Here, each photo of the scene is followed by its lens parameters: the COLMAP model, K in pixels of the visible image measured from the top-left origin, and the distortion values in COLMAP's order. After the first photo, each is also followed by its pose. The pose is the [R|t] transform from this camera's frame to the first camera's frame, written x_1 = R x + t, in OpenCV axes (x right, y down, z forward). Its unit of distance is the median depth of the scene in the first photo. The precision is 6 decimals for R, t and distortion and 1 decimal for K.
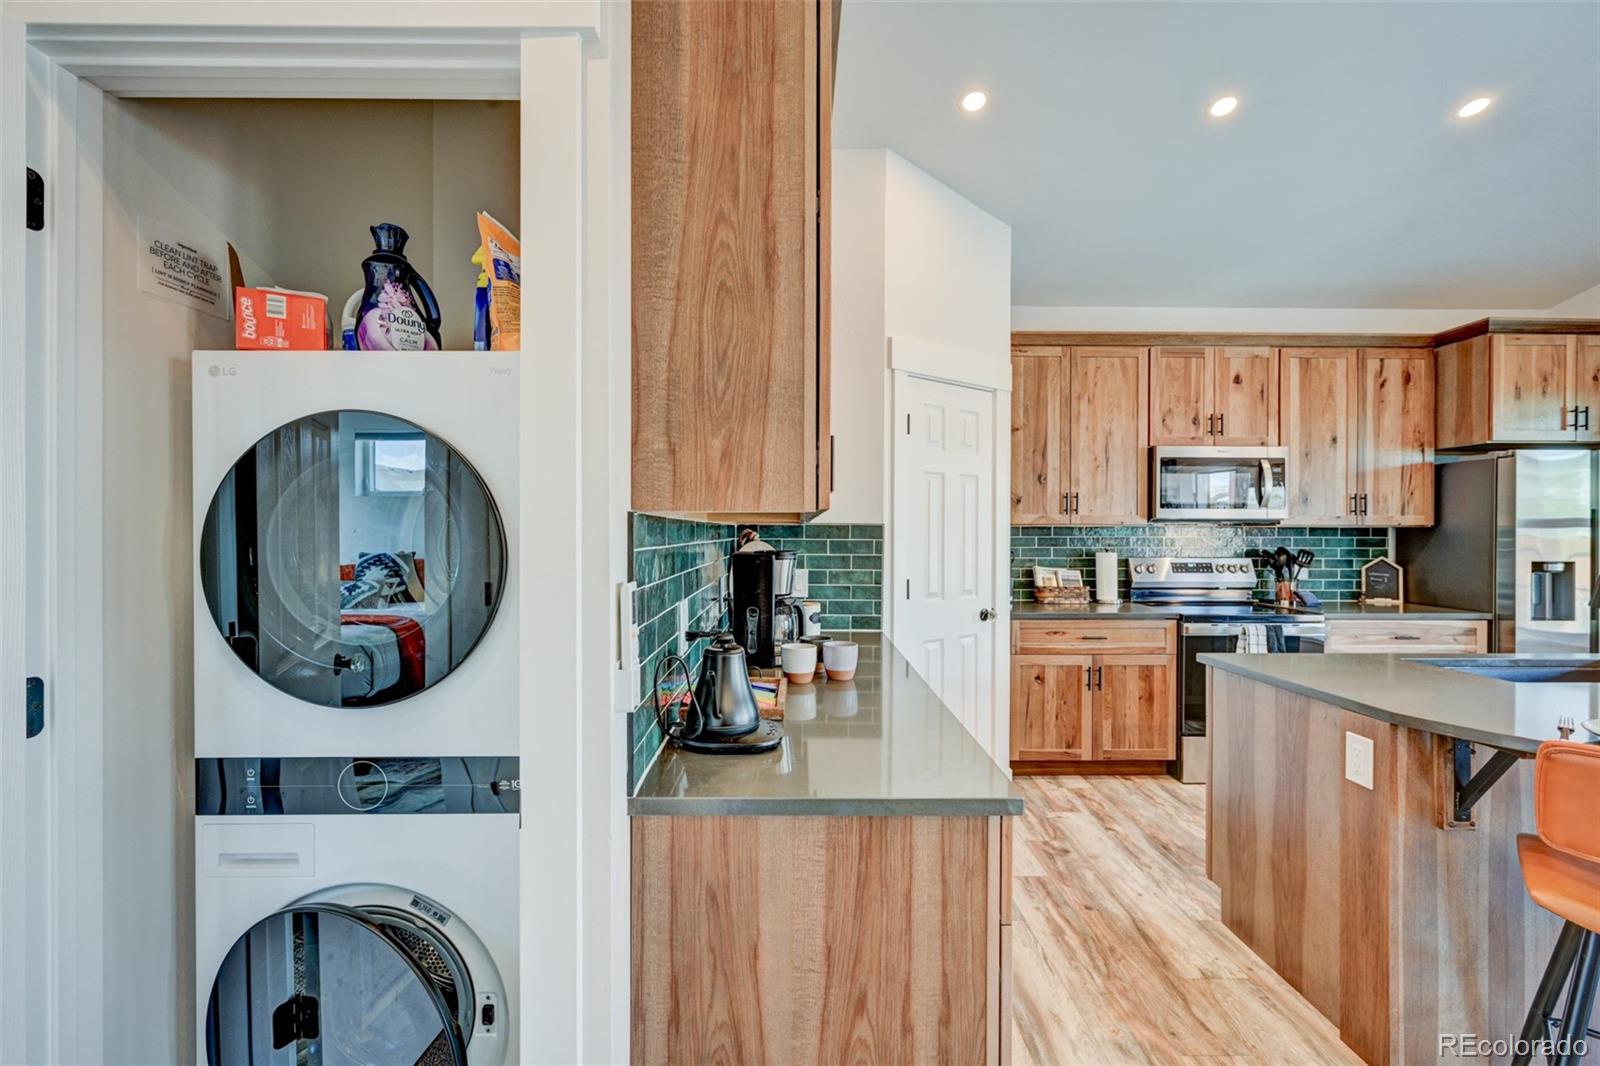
lens RADIAL K [[674.2, 0, 801.6], [0, 674.2, 536.3], [0, 0, 1]] dist [-0.002288, -0.000512]
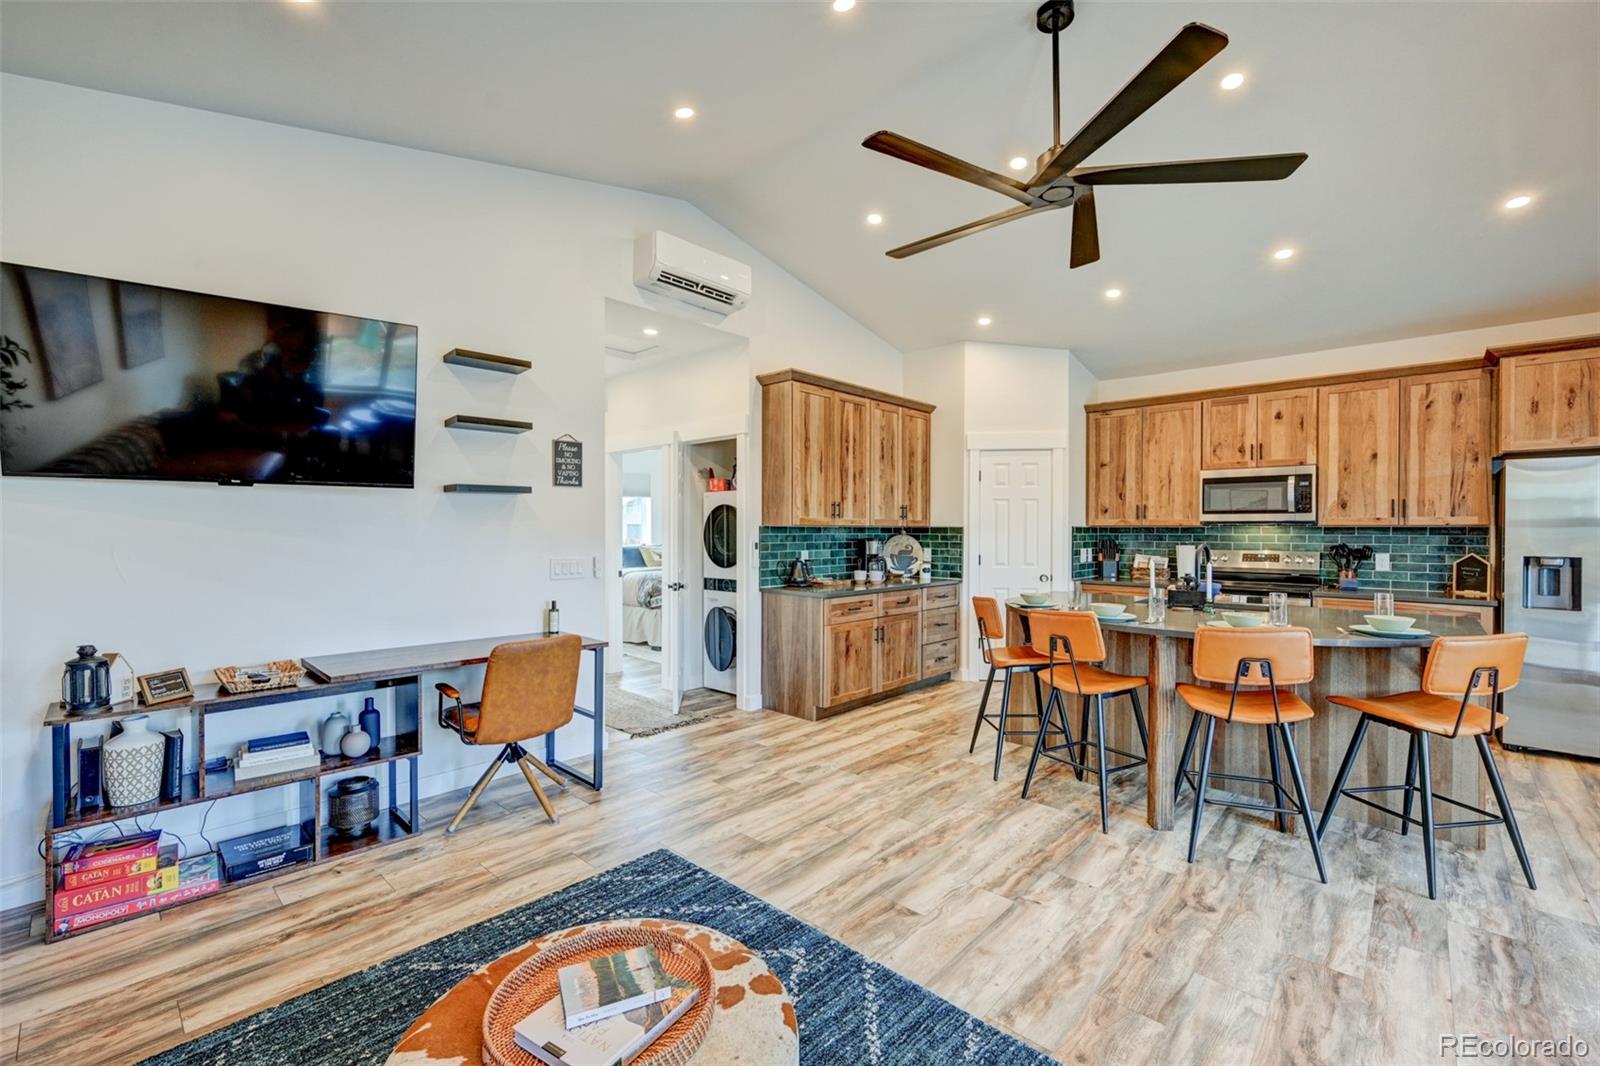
lens RADIAL K [[674.2, 0, 804.7], [0, 674.2, 533.3], [0, 0, 1]] dist [-0.002288, -0.000512]
pose [[0.727190, 0.002879, -0.686431, 0.884396], [-0.005517, 0.999983, -0.001651, 0.005784], [0.686415, 0.004988, 0.727193, -0.606544]]
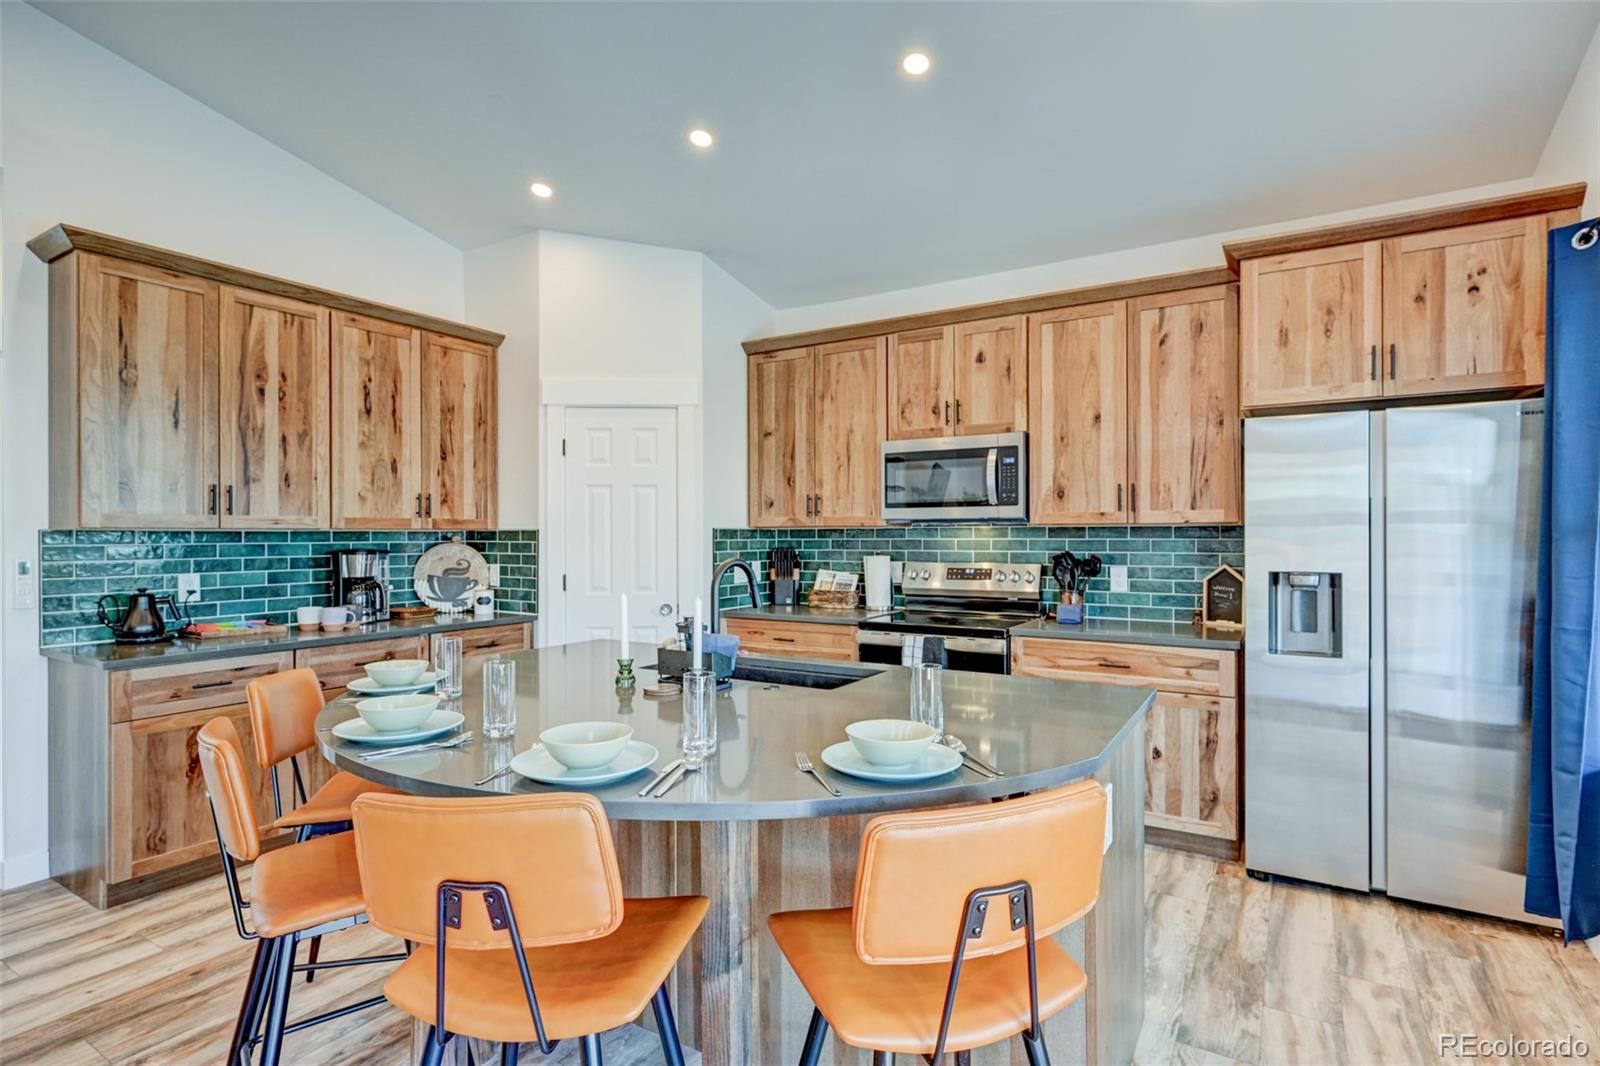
lens RADIAL K [[798.0, 0, 810.2], [0, 798.0, 533.6], [0, 0, 1]] dist [-0.003853, 0.000228]
pose [[0.846998, -0.006268, -0.531560, 1.013328], [0.002330, 0.999965, -0.008079, 0.001988], [0.531591, 0.005604, 0.846982, 0.011064]]
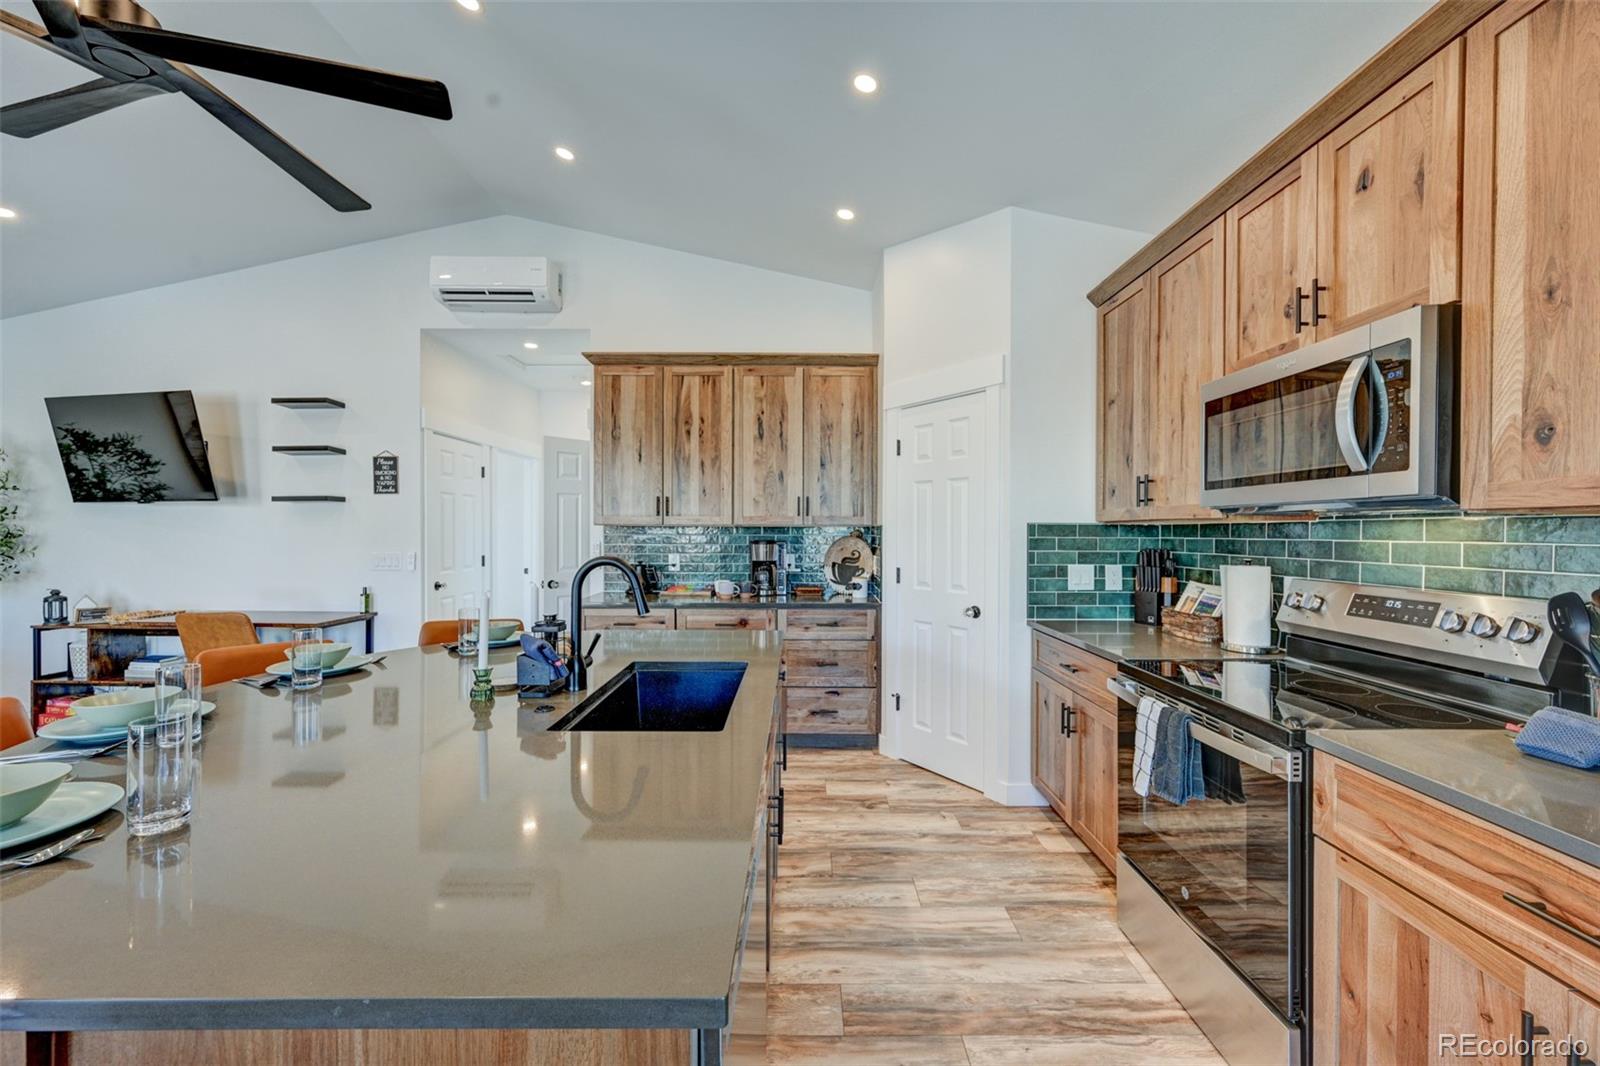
lens RADIAL K [[632.0, 0, 800.2], [0, 632.0, 533.9], [0, 0, 1]] dist [-0.002213, 0.001222]
pose [[-0.013341, 0.002427, -0.999908, 1.068002], [-0.009583, 0.999951, 0.002555, -0.001646], [0.999865, 0.009616, -0.013317, 0.645405]]
